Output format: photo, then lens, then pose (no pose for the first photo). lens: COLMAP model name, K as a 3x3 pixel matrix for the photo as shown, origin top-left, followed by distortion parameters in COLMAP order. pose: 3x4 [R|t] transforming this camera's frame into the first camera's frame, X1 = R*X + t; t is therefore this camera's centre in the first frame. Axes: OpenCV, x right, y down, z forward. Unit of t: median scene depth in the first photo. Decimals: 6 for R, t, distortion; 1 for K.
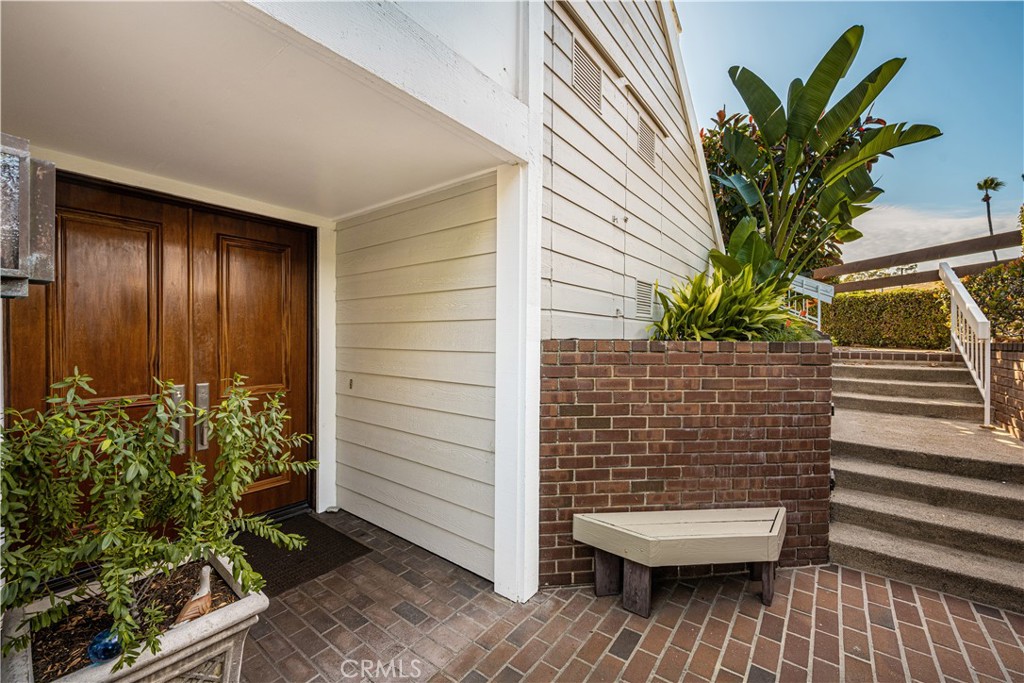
lens RADIAL K [[414.9, 0, 477.5], [0, 414.9, 343.6], [0, 0, 1]] dist [-0.003131, 0.000308]
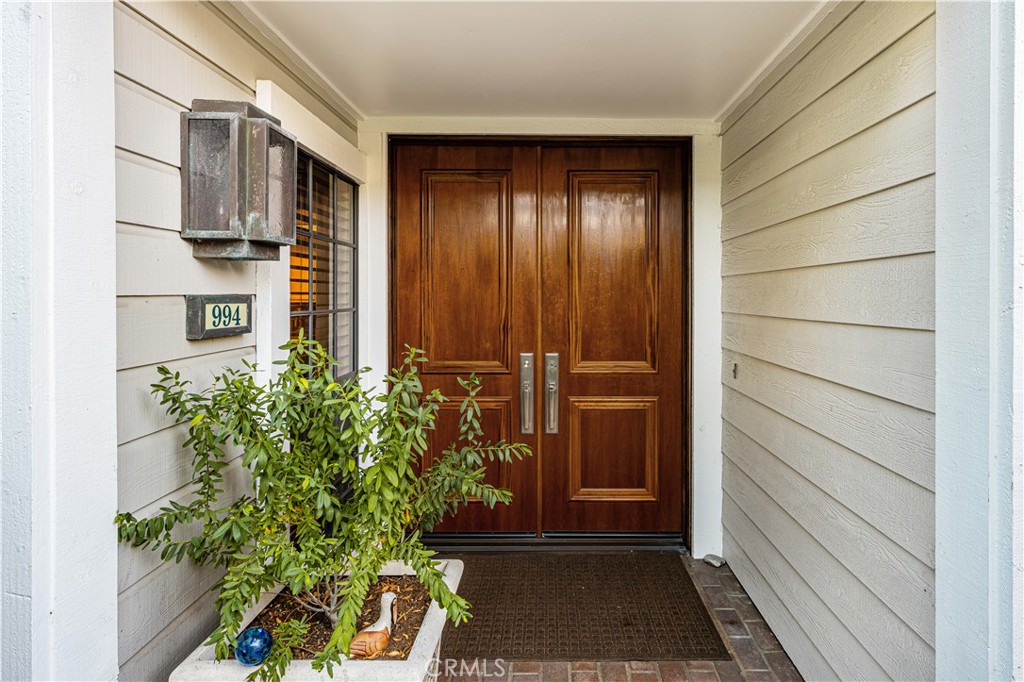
lens RADIAL K [[540.6, 0, 550.3], [0, 540.6, 299.2], [0, 0, 1]] dist [-0.001310, -0.000619]
pose [[0.649473, -0.001398, -0.760384, 0.159986], [-0.008479, 0.999923, -0.009081, -0.002518], [0.760338, 0.012345, 0.649411, 0.293591]]
